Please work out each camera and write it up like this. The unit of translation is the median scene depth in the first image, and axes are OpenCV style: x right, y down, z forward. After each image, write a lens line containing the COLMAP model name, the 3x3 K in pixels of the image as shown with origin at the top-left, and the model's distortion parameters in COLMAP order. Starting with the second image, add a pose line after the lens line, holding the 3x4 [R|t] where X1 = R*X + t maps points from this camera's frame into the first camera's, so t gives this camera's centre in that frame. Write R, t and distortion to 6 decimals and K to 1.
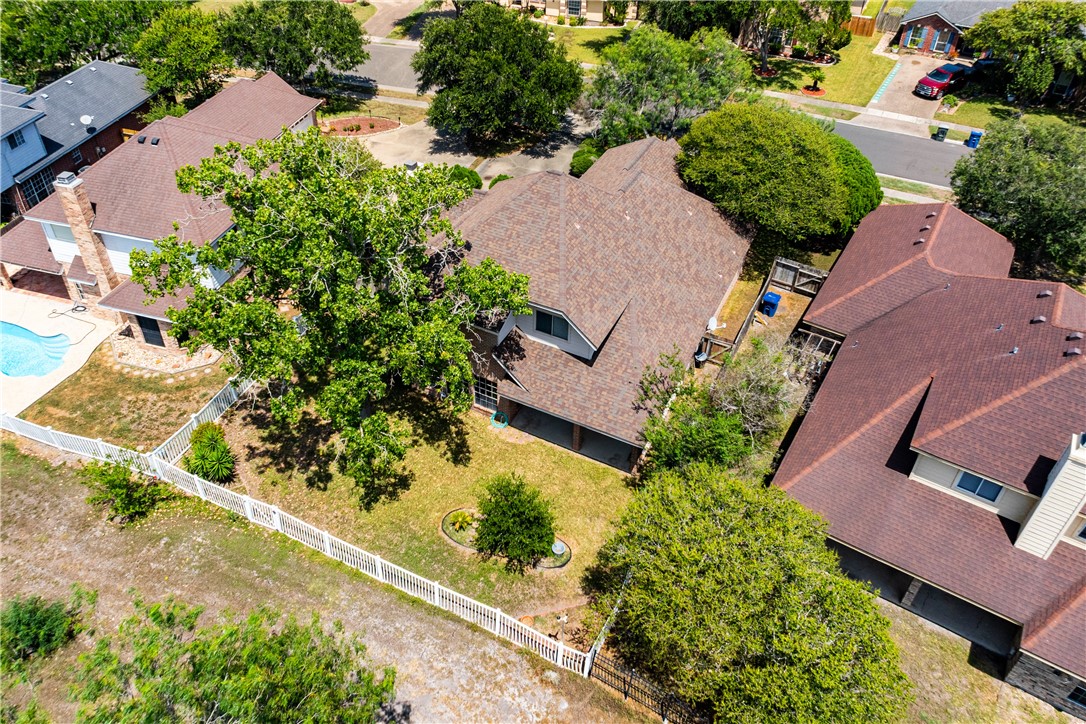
lens RADIAL K [[821.1, 0, 543.0], [0, 821.1, 362.0], [0, 0, 1]] dist [-0.004237, -0.007297]
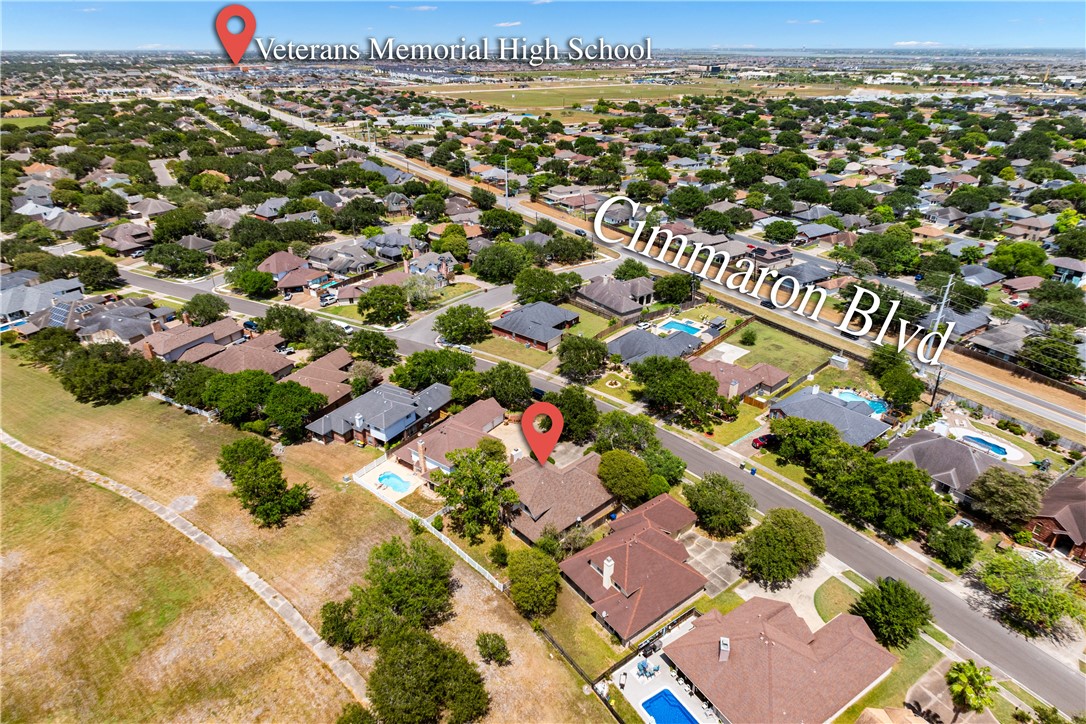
lens RADIAL K [[821.1, 0, 543.0], [0, 821.1, 362.0], [0, 0, 1]] dist [-0.004237, -0.007297]
pose [[0.931038, 0.156235, -0.329785, 1.155610], [-0.215841, 0.964455, -0.152447, -0.130412], [0.294245, 0.213115, 0.931666, -2.497998]]
